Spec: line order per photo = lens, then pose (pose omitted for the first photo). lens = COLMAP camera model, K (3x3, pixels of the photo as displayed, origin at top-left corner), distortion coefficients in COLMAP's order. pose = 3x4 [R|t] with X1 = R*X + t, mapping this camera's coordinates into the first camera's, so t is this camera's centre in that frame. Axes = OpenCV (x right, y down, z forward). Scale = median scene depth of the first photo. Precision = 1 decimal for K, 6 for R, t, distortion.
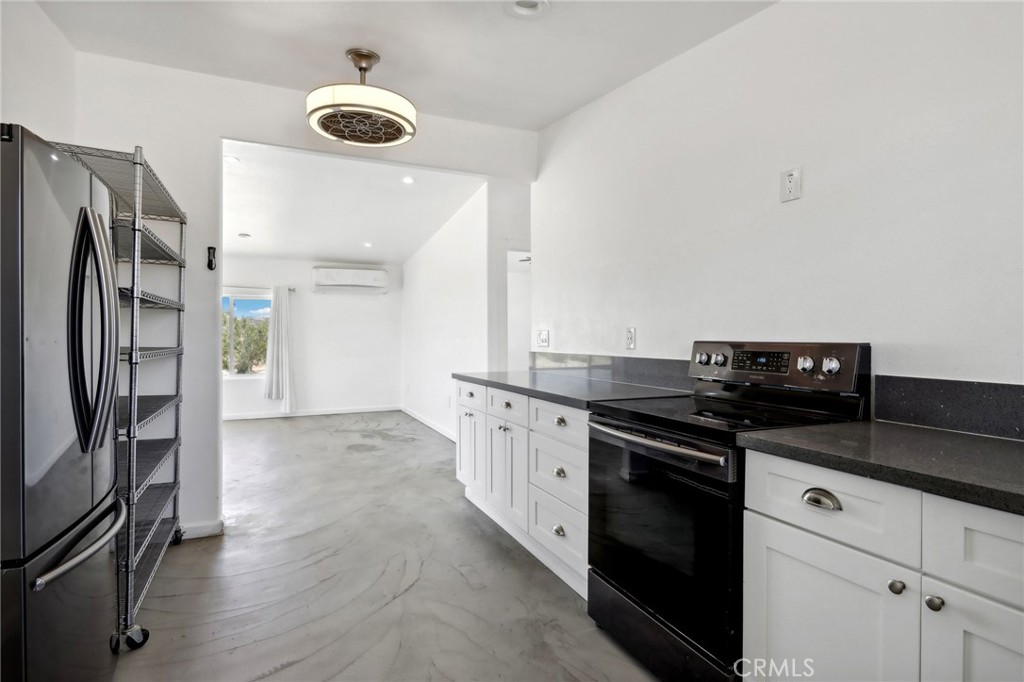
lens RADIAL K [[521.8, 0, 512.0], [0, 521.8, 341.0], [0, 0, 1]] dist [-0.000569, -0.000953]
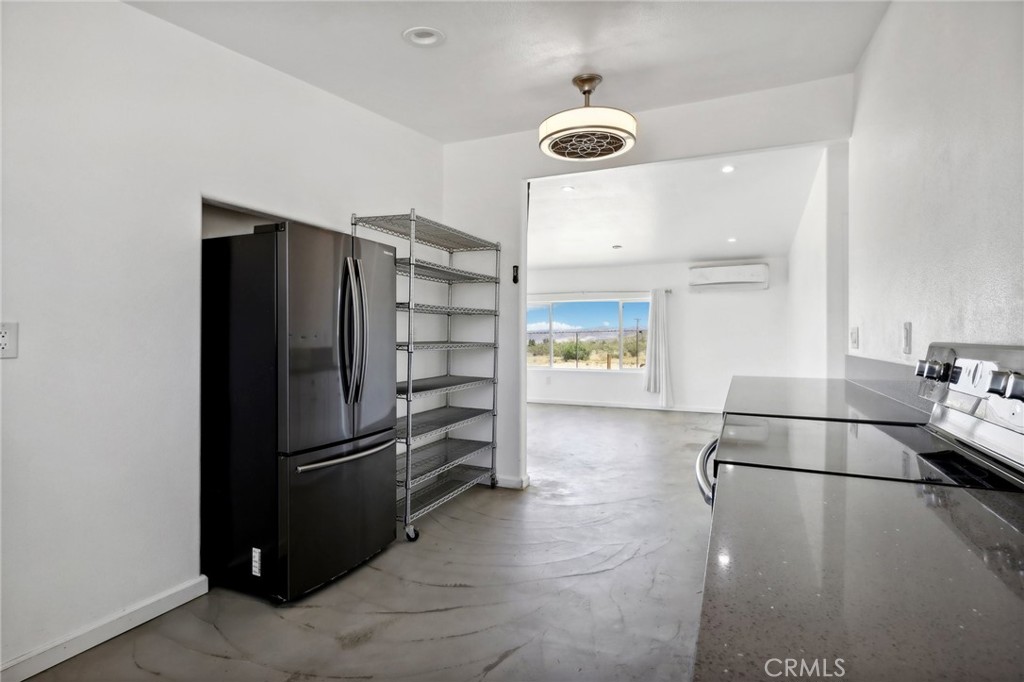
lens RADIAL K [[520.4, 0, 516.7], [0, 520.4, 335.6], [0, 0, 1]] dist [0.001194, 0.000079]
pose [[0.666126, -0.000561, -0.745839, 0.387881], [-0.005974, 0.999964, -0.006087, 0.001559], [0.745816, 0.008510, 0.666098, 0.141300]]
